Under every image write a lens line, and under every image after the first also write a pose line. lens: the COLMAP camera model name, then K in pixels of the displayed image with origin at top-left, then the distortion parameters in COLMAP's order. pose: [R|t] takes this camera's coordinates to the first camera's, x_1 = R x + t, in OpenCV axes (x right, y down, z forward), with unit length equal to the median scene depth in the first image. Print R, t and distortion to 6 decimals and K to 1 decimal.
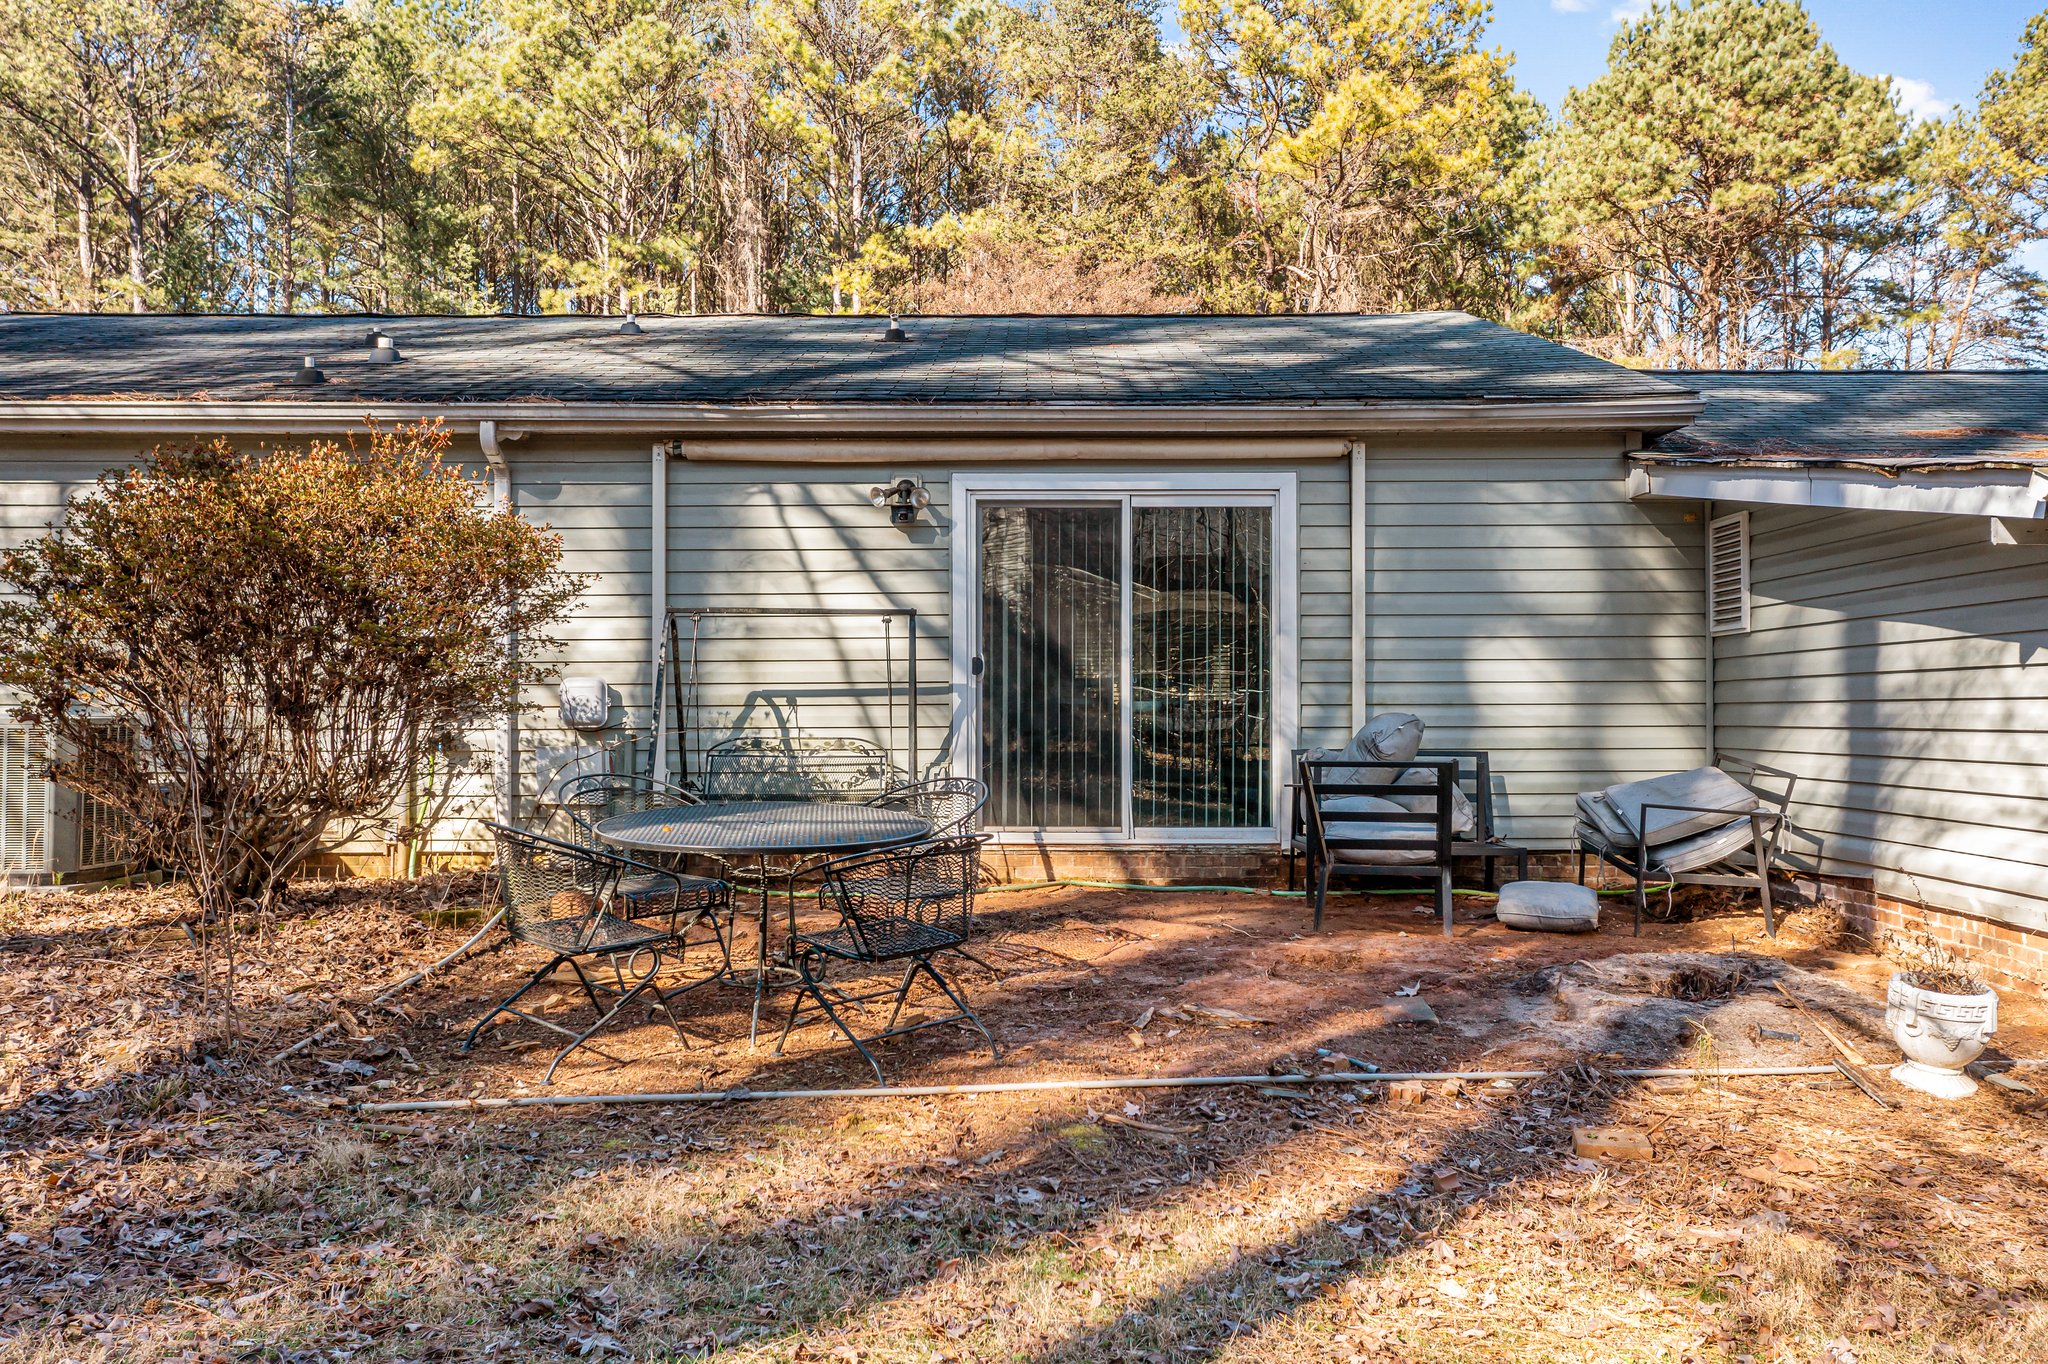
lens RADIAL K [[1647.4, 0, 1027.0], [0, 1647.4, 685.3], [0, 0, 1]] dist [-0.008639, 0.016180]
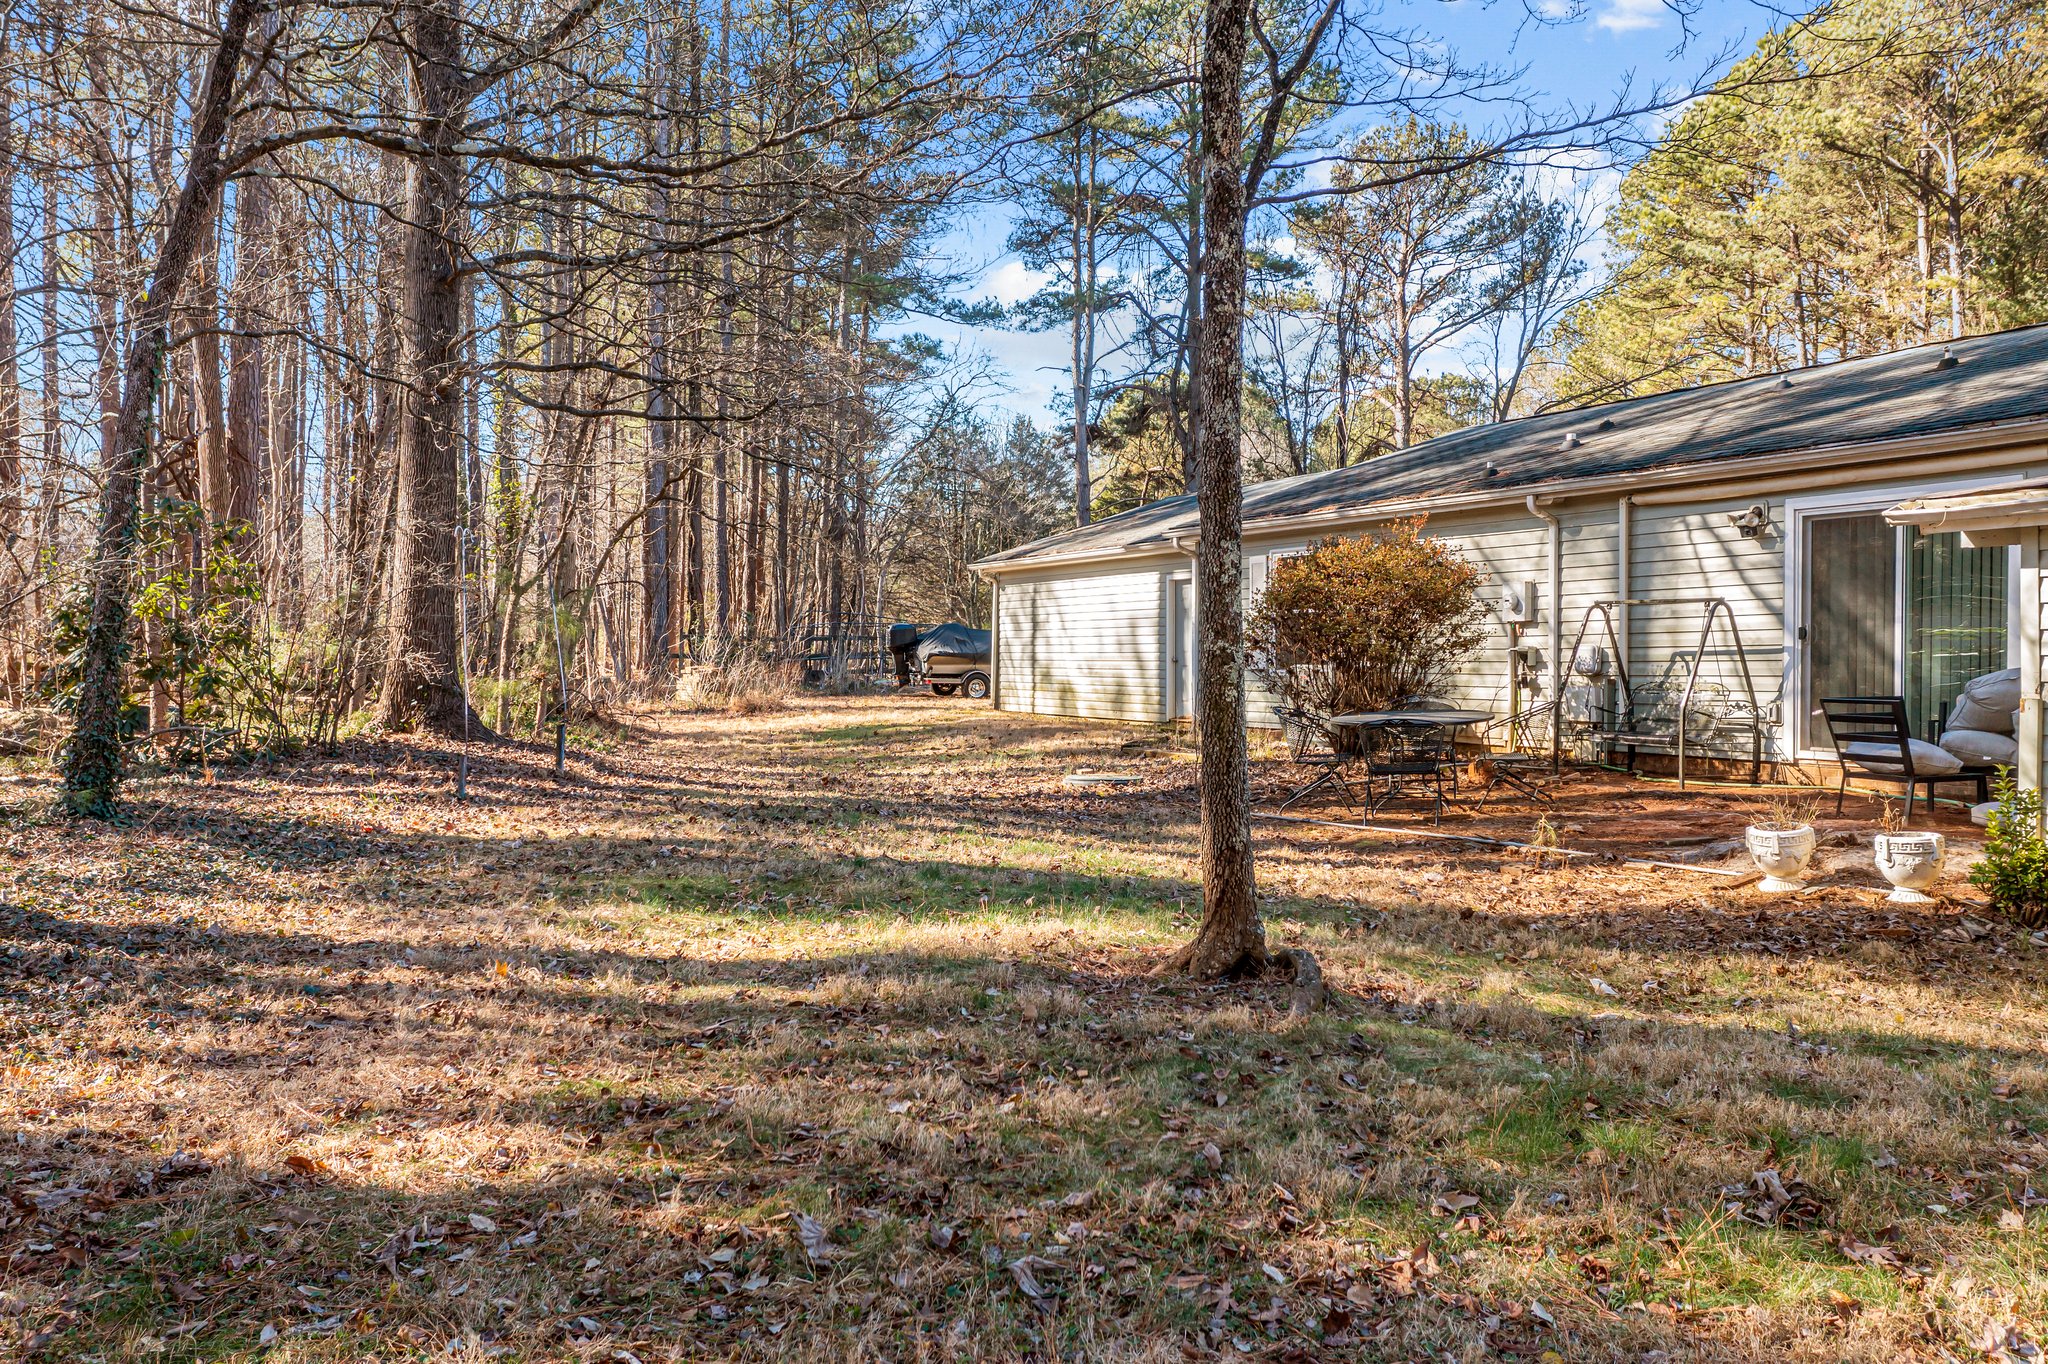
lens RADIAL K [[1647.4, 0, 1023.8], [0, 1647.4, 678.8], [0, 0, 1]] dist [-0.008639, 0.016180]
pose [[0.440614, 0.010999, -0.897629, 0.949078], [0.008374, 0.999831, 0.016361, -0.001436], [0.897658, -0.014725, 0.440447, -0.226529]]
